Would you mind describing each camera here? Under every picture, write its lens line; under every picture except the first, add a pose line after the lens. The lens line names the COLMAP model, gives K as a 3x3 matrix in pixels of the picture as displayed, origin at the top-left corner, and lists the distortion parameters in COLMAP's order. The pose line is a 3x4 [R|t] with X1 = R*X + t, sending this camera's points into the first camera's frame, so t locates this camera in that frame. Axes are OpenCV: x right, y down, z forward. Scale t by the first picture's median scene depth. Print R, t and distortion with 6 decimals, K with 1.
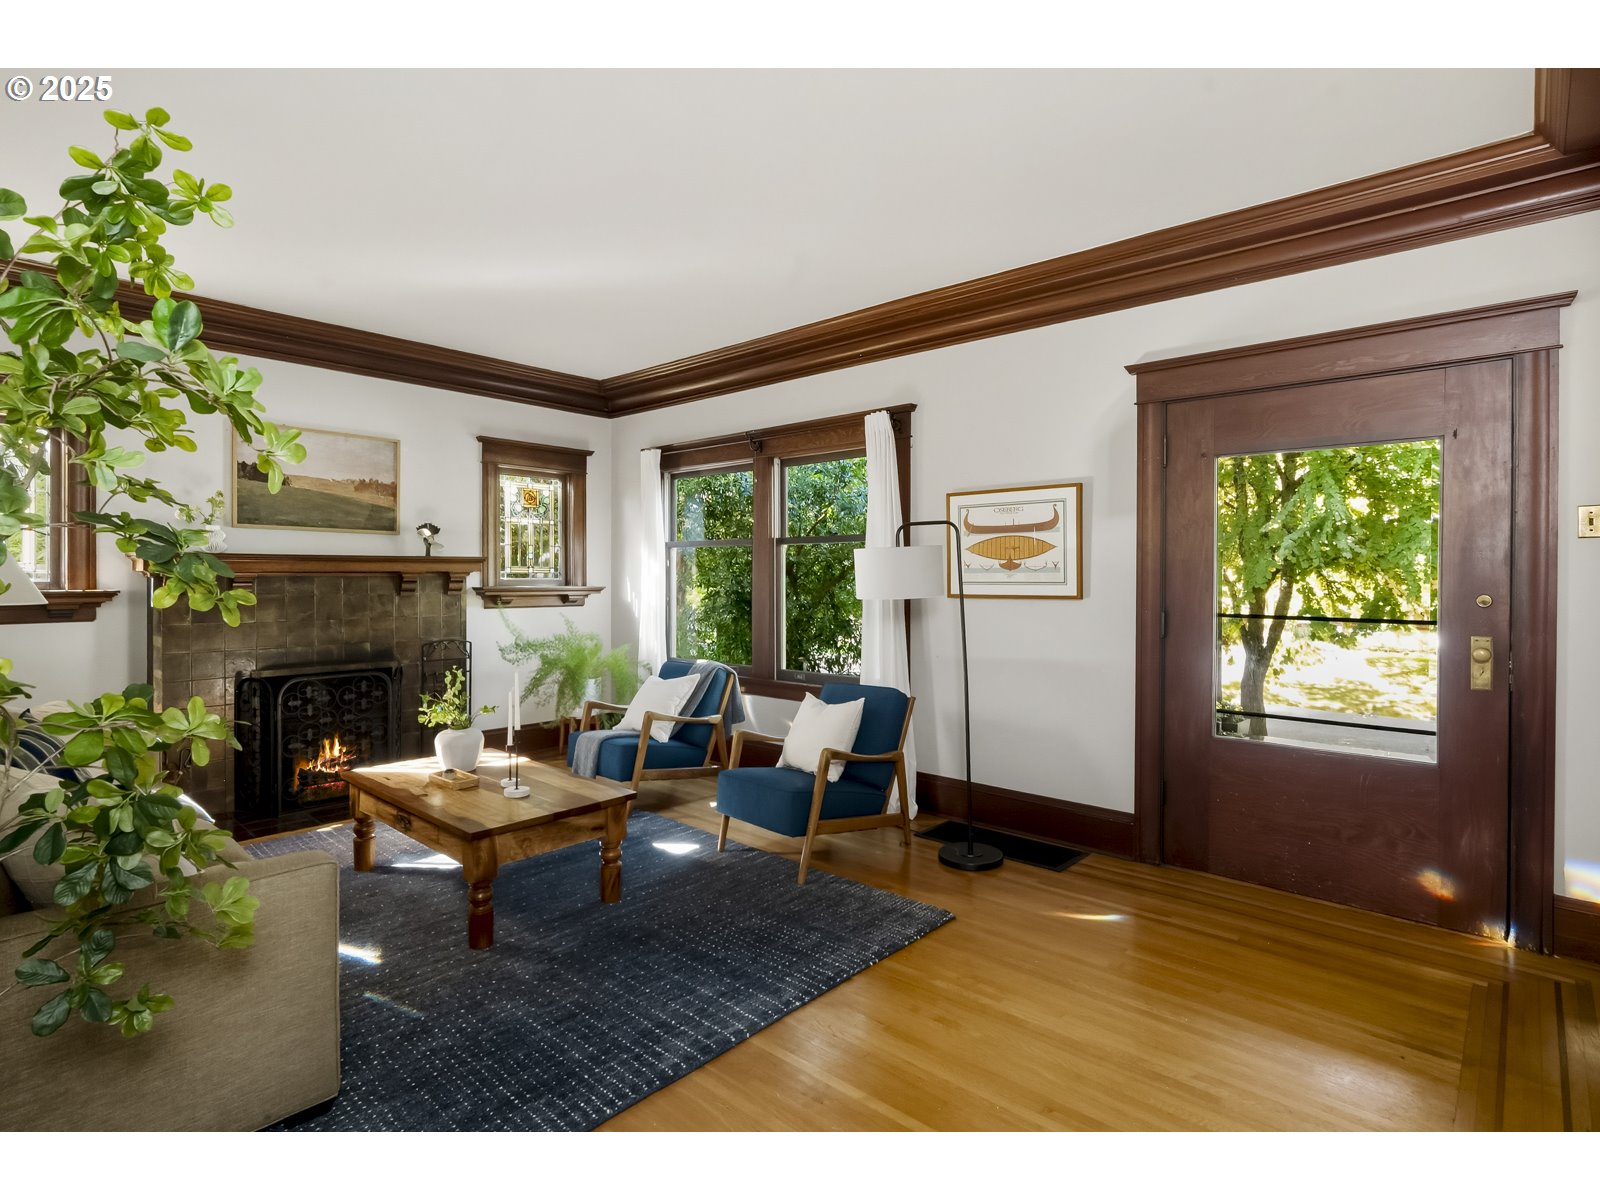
lens RADIAL K [[815.9, 0, 801.9], [0, 815.9, 601.4], [0, 0, 1]] dist [0.029254, 0.000860]
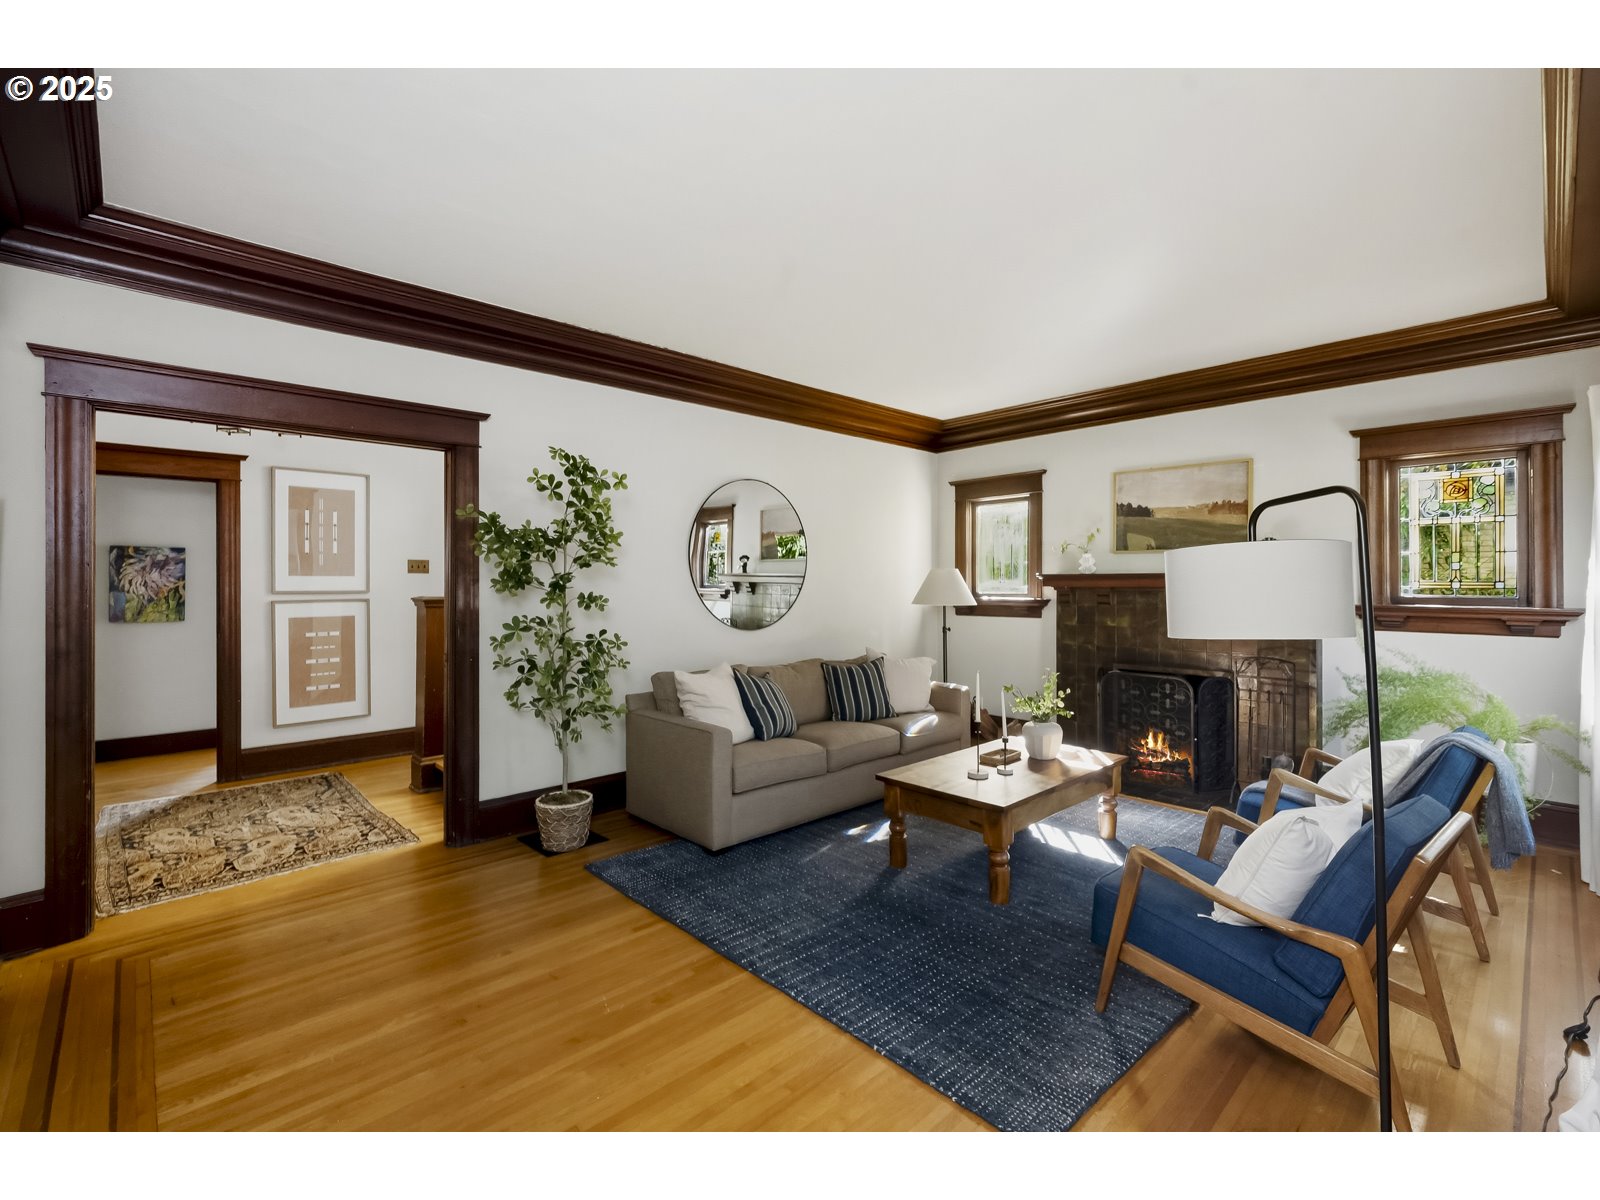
lens RADIAL K [[717.5, 0, 798.0], [0, 717.5, 584.8], [0, 0, 1]] dist [0.002230, 0.000161]
pose [[-0.084127, -0.005710, -0.996439, 0.556840], [-0.039026, 0.999235, -0.002431, -0.018505], [0.995690, 0.038683, -0.084286, 0.650434]]
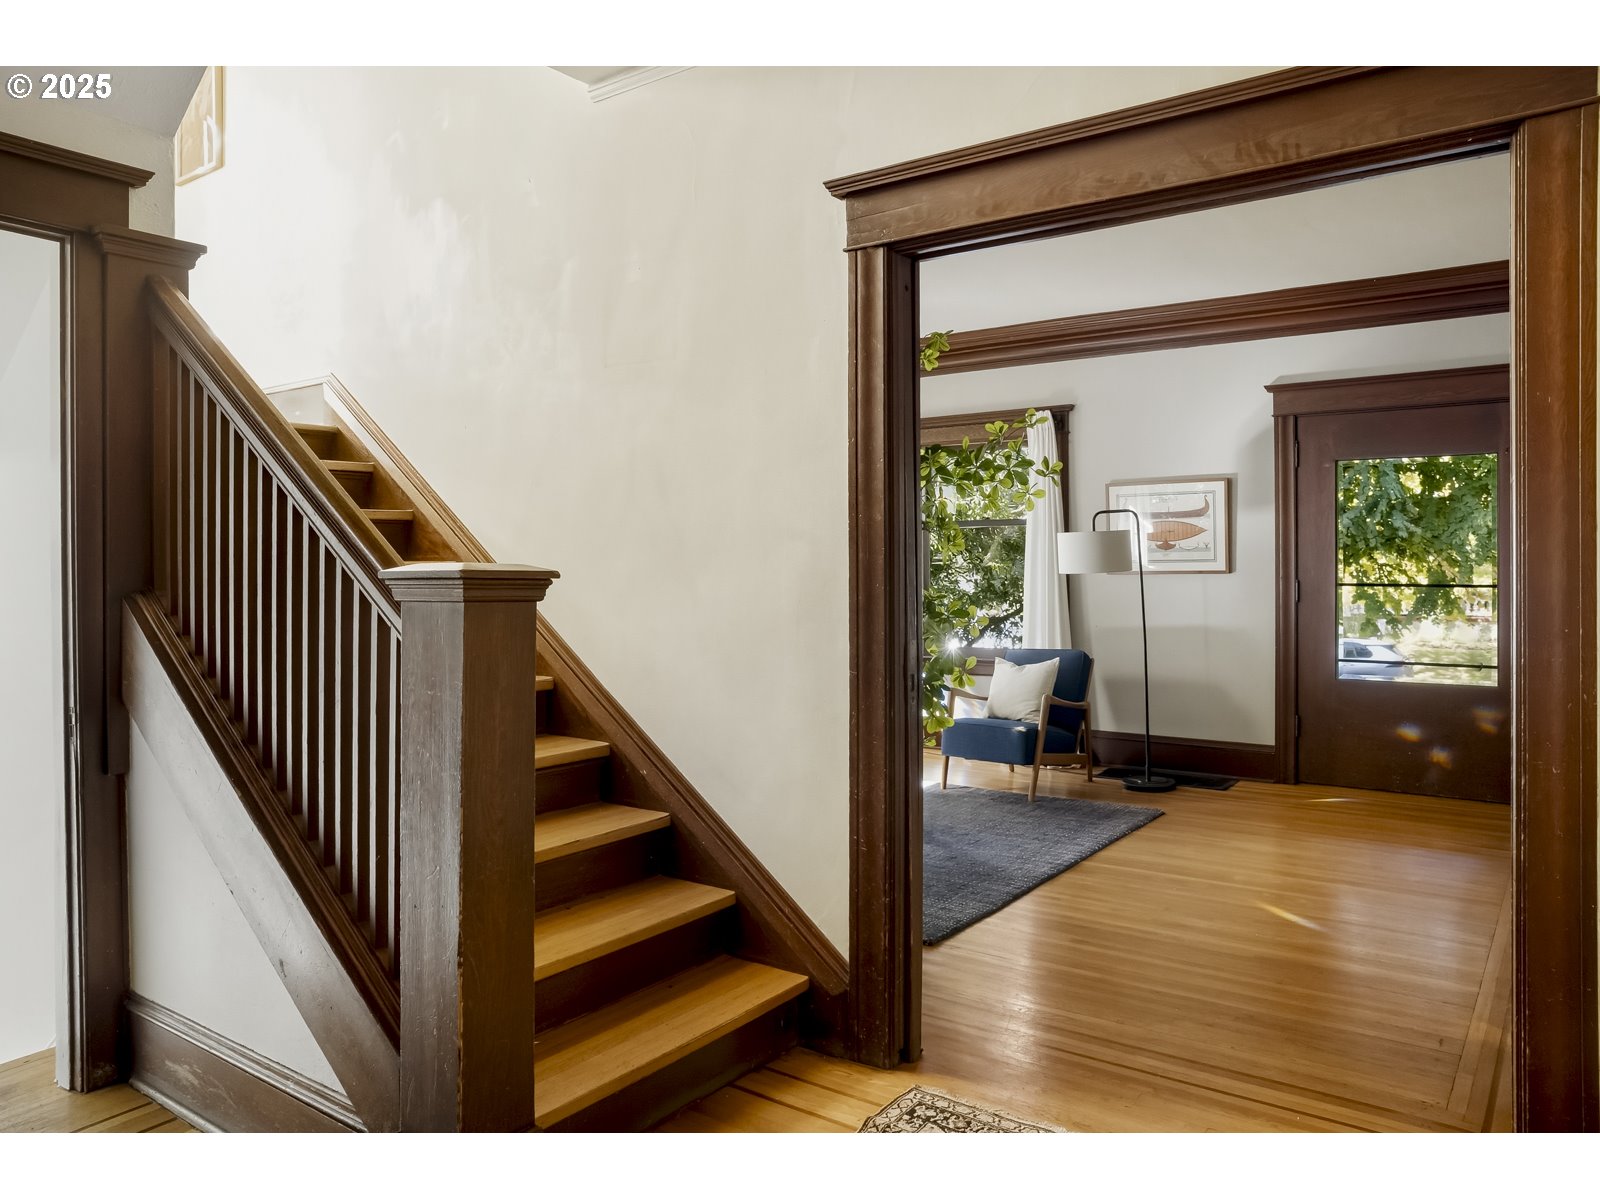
lens RADIAL K [[1107.8, 0, 797.0], [0, 1107.8, 584.5], [0, 0, 1]] dist [-0.005307, -0.004474]
pose [[0.995325, -0.008501, 0.096207, -0.230785], [0.009775, 0.999871, -0.012777, 0.014575], [-0.096086, 0.013658, 0.995279, -0.291439]]
